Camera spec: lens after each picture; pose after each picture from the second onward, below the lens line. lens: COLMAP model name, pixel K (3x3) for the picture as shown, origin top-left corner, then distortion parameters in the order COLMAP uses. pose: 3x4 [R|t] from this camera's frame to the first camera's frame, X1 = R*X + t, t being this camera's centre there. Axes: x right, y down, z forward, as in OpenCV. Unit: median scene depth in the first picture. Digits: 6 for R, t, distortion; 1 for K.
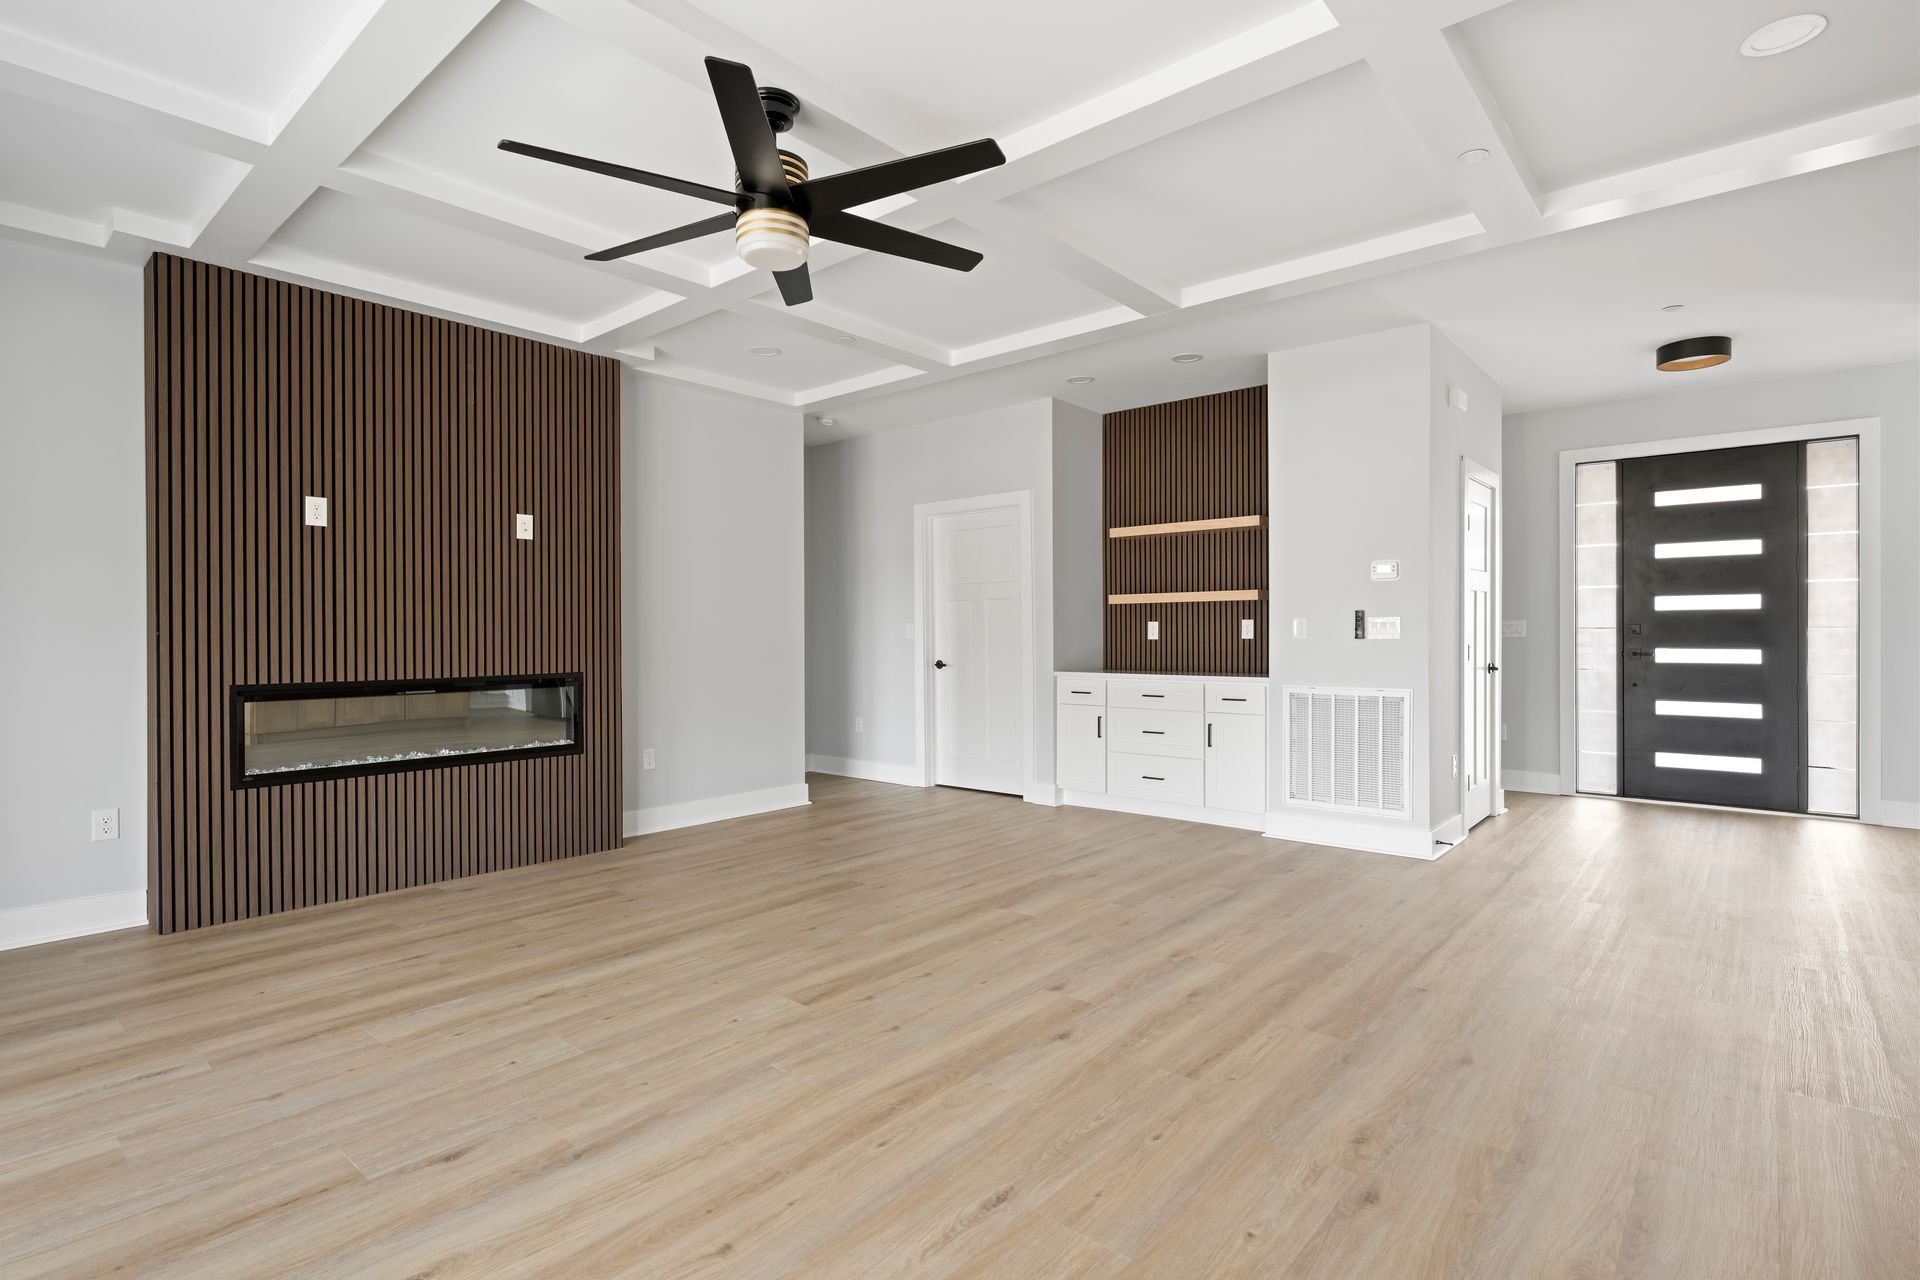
lens RADIAL K [[937.9, 0, 958.7], [0, 937.9, 634.7], [0, 0, 1]] dist [-0.000928, -0.000307]
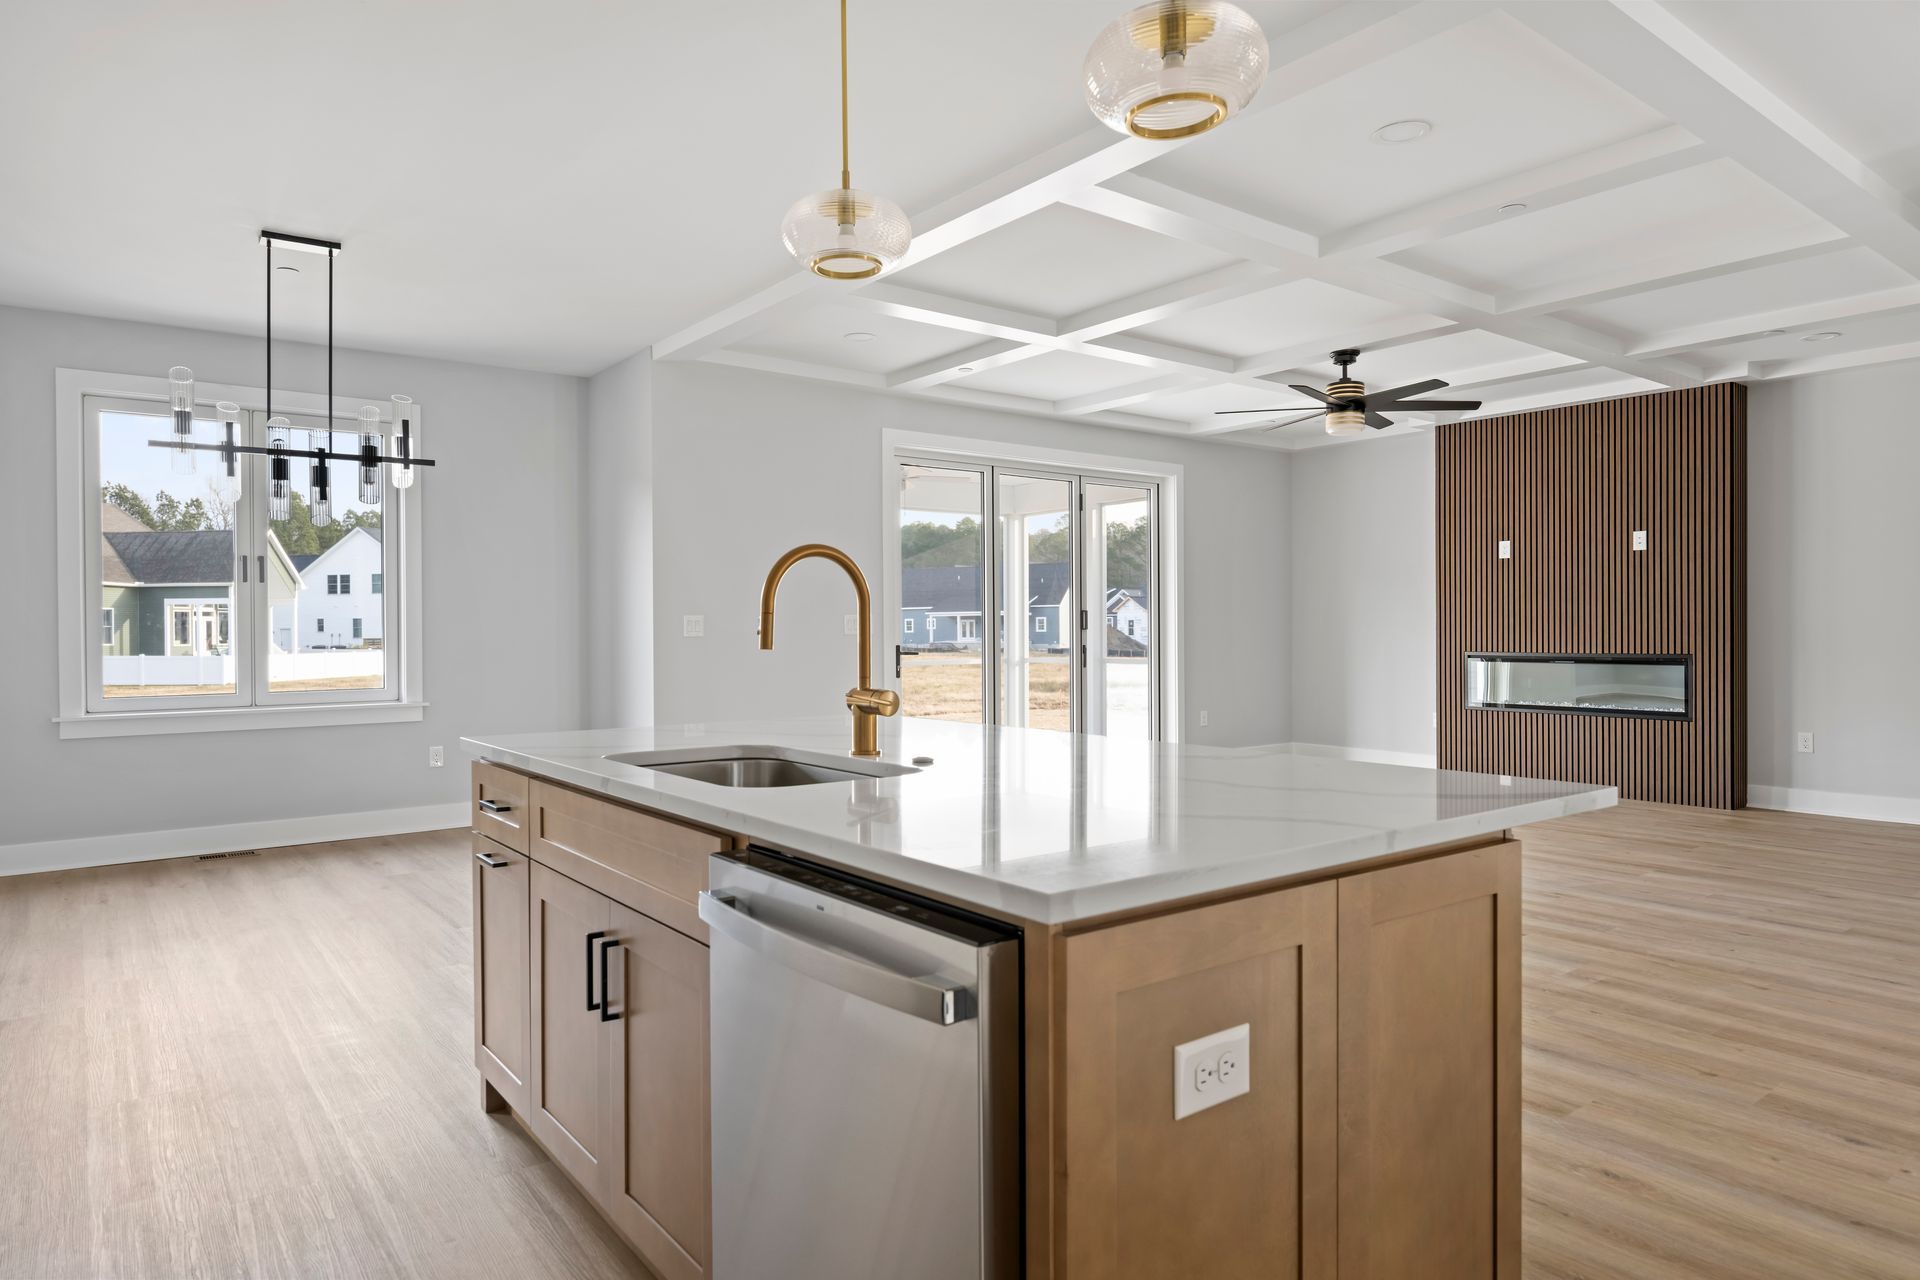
lens RADIAL K [[1151.2, 0, 951.5], [0, 1151.2, 636.1], [0, 0, 1]] dist [-0.004302, 0.000195]
pose [[-0.205222, 0.012586, -0.978635, 1.149391], [0.003608, 0.999920, 0.012103, -0.004165], [0.978709, -0.001047, -0.205251, 0.343884]]
